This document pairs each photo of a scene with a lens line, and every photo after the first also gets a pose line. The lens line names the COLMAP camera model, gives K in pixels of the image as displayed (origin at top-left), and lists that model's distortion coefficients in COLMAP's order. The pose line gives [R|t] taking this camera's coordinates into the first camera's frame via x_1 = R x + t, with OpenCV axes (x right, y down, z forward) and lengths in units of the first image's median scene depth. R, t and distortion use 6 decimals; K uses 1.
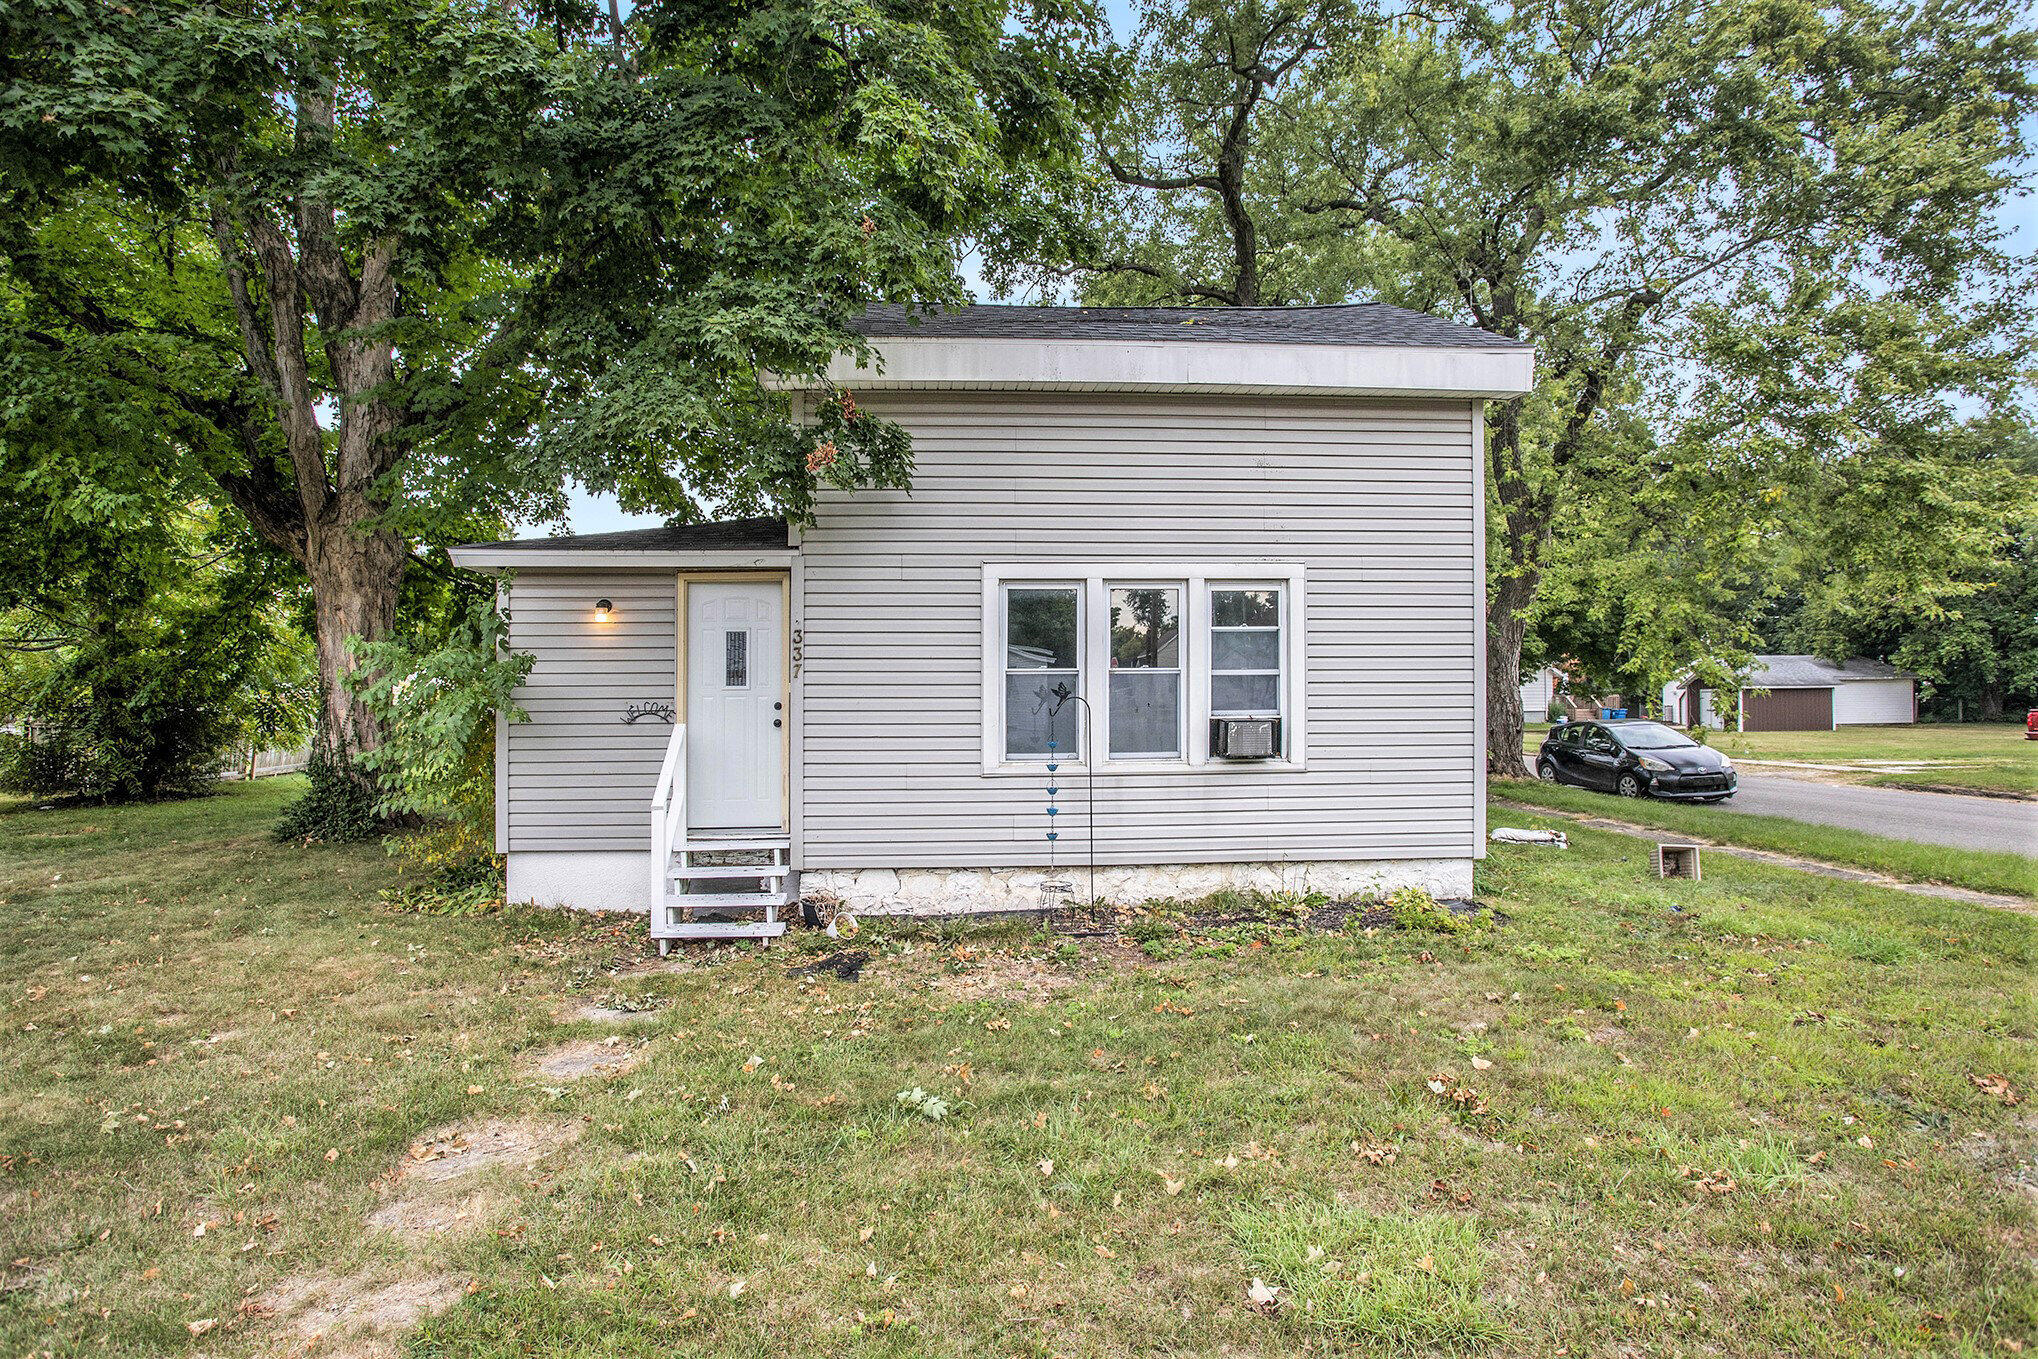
lens RADIAL K [[1024.1, 0, 1018.1], [0, 1024.1, 681.4], [0, 0, 1]] dist [-0.067688, 0.029263]
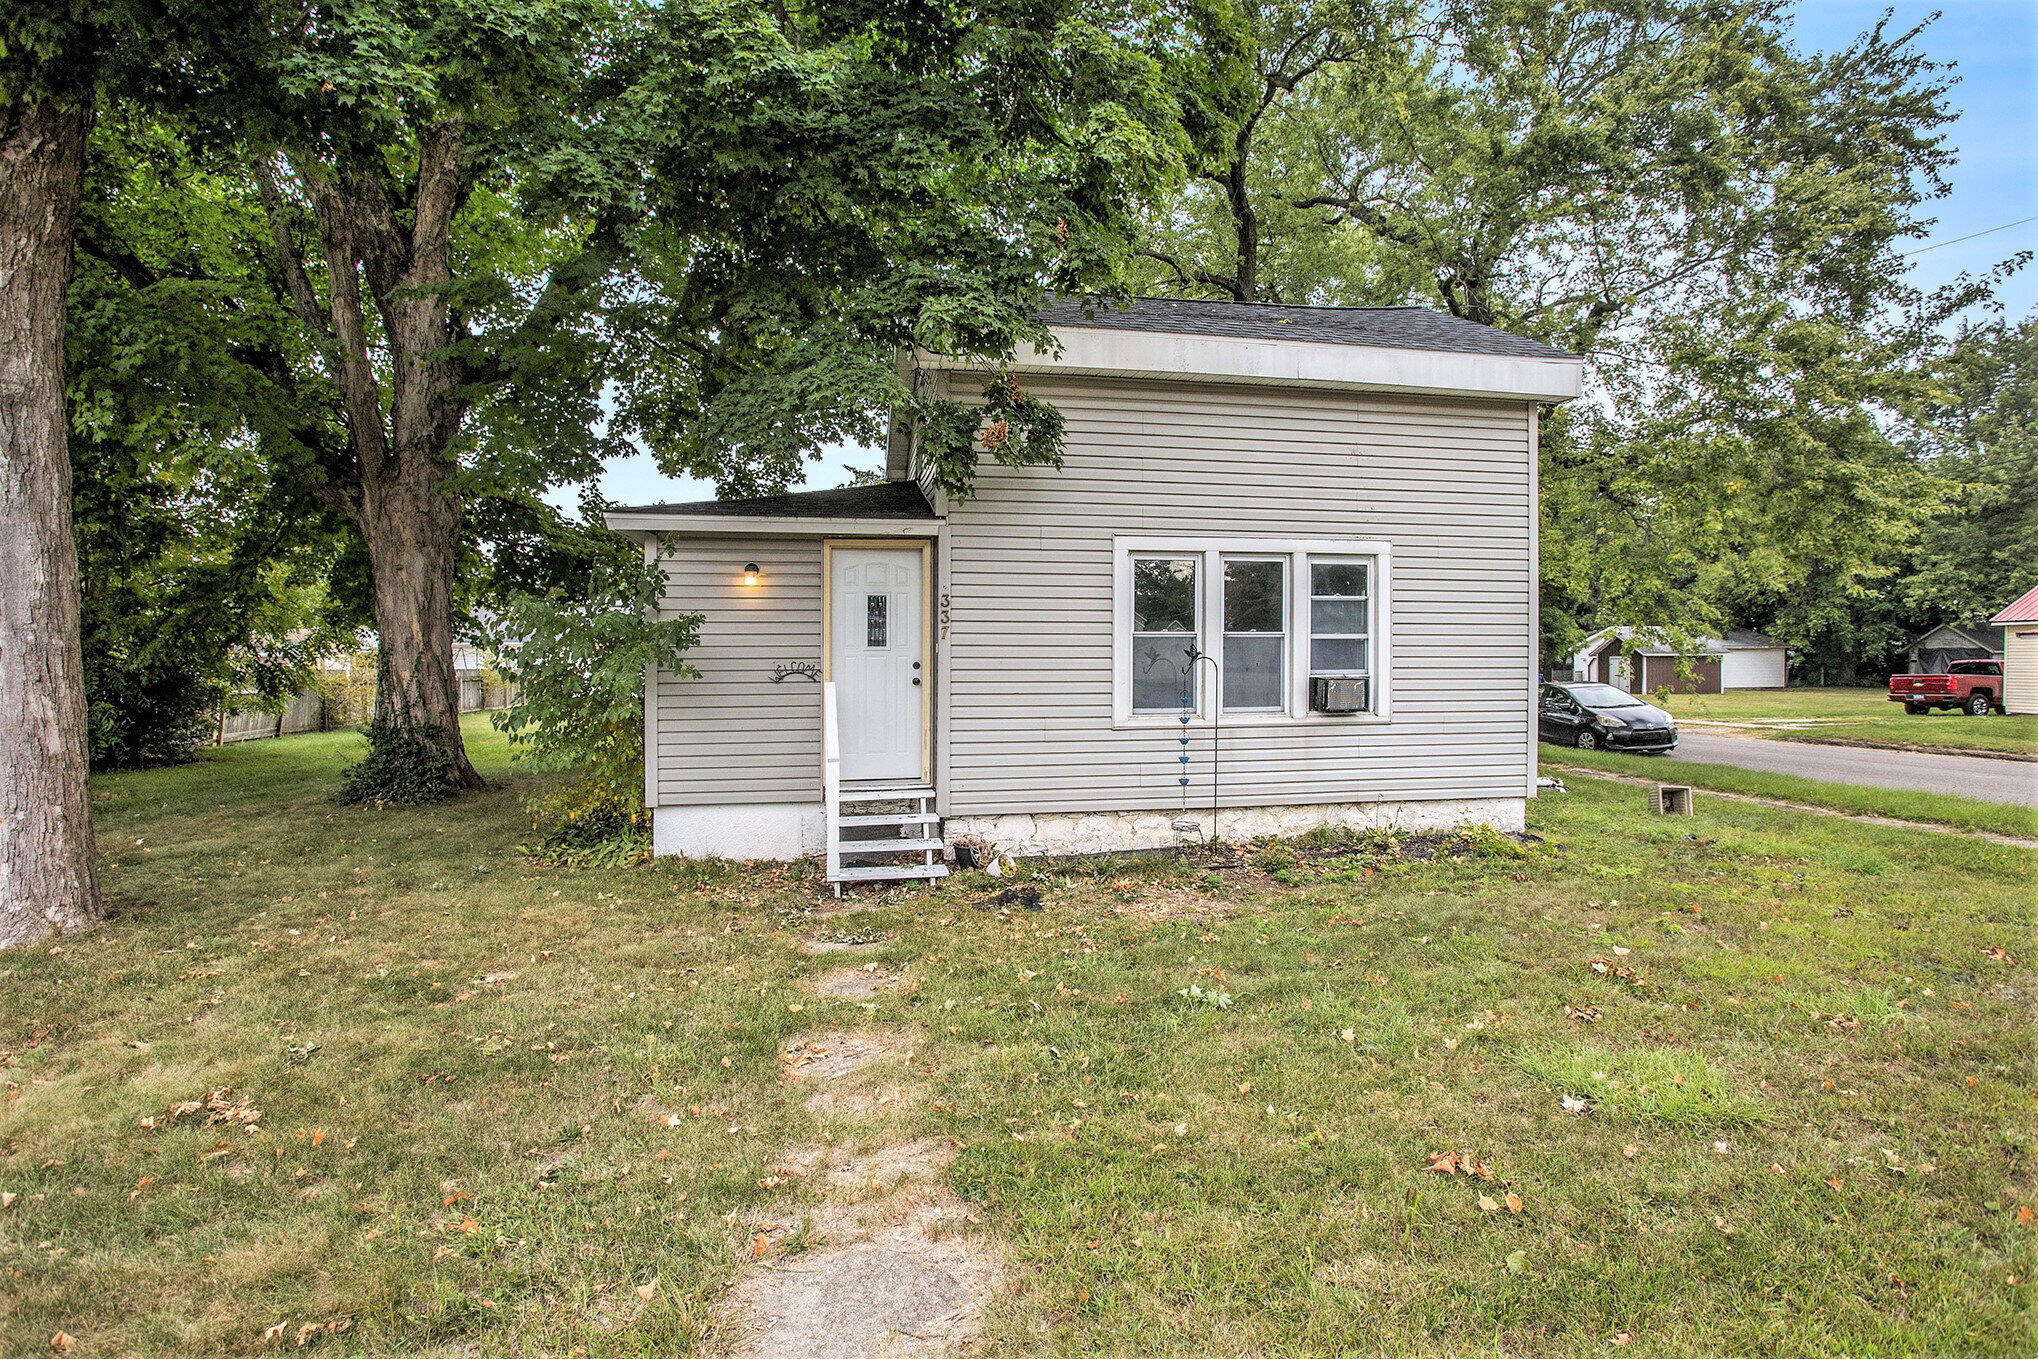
lens RADIAL K [[1029.7, 0, 1014.8], [0, 1029.7, 675.5], [0, 0, 1]] dist [-0.067788, 0.030200]
pose [[0.992837, 0.000945, 0.119470, -0.270582], [-0.004019, 0.999667, 0.025493, 0.007037], [-0.119406, -0.025791, 0.992510, -0.086183]]
